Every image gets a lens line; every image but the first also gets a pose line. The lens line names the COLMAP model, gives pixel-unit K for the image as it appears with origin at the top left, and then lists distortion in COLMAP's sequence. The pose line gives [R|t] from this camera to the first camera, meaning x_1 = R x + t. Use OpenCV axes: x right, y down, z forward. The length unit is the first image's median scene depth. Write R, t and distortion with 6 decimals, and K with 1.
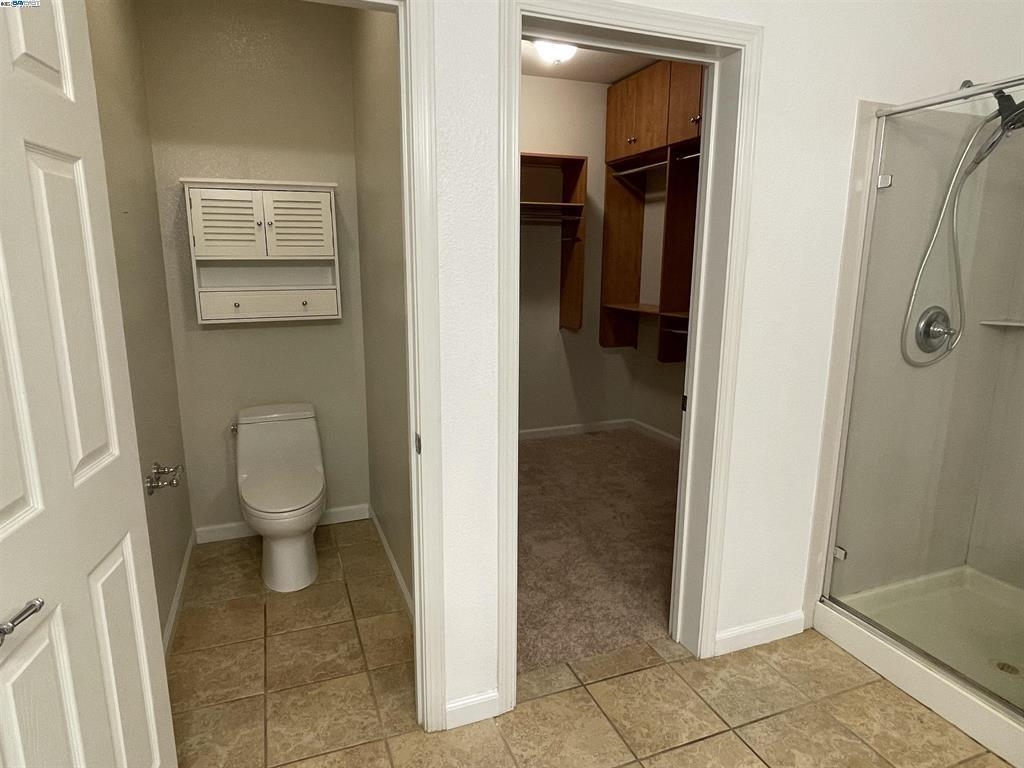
lens RADIAL K [[612.3, 0, 506.4], [0, 612.3, 383.7], [0, 0, 1]] dist [-0.004824, -0.002188]
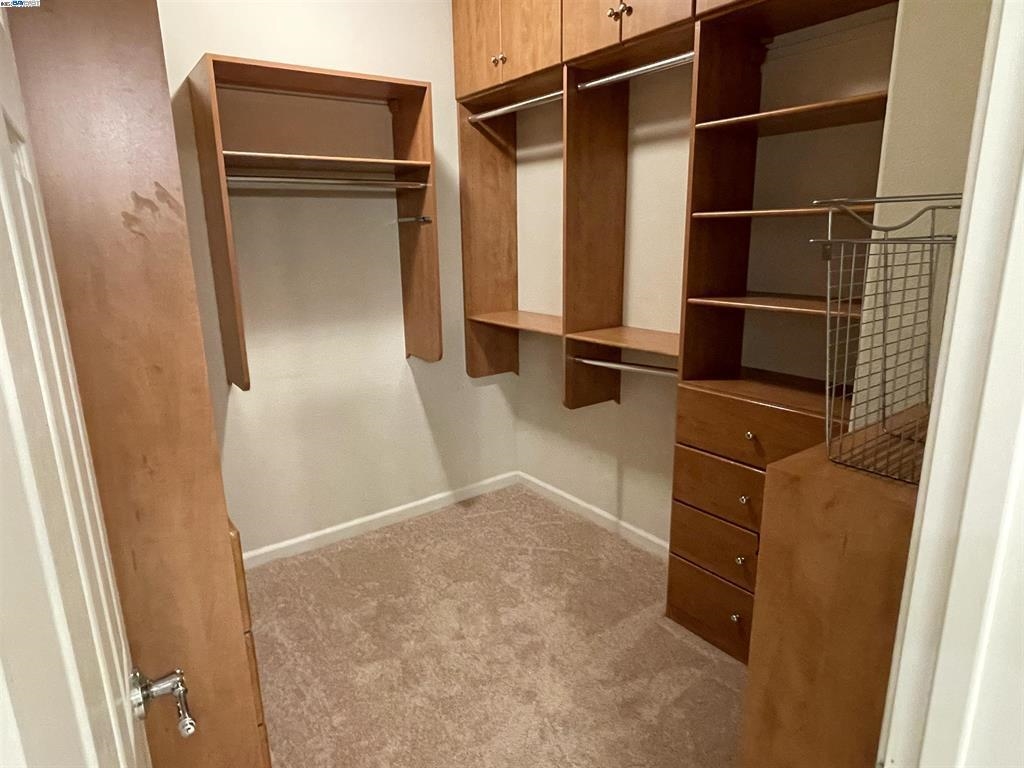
lens RADIAL K [[612.3, 0, 513.8], [0, 612.3, 388.5], [0, 0, 1]] dist [-0.004824, -0.002188]
pose [[0.962302, -0.086985, 0.257697, 0.027601], [0.074228, 0.995504, 0.058845, -0.092445], [-0.261657, -0.037498, 0.964432, 0.358468]]
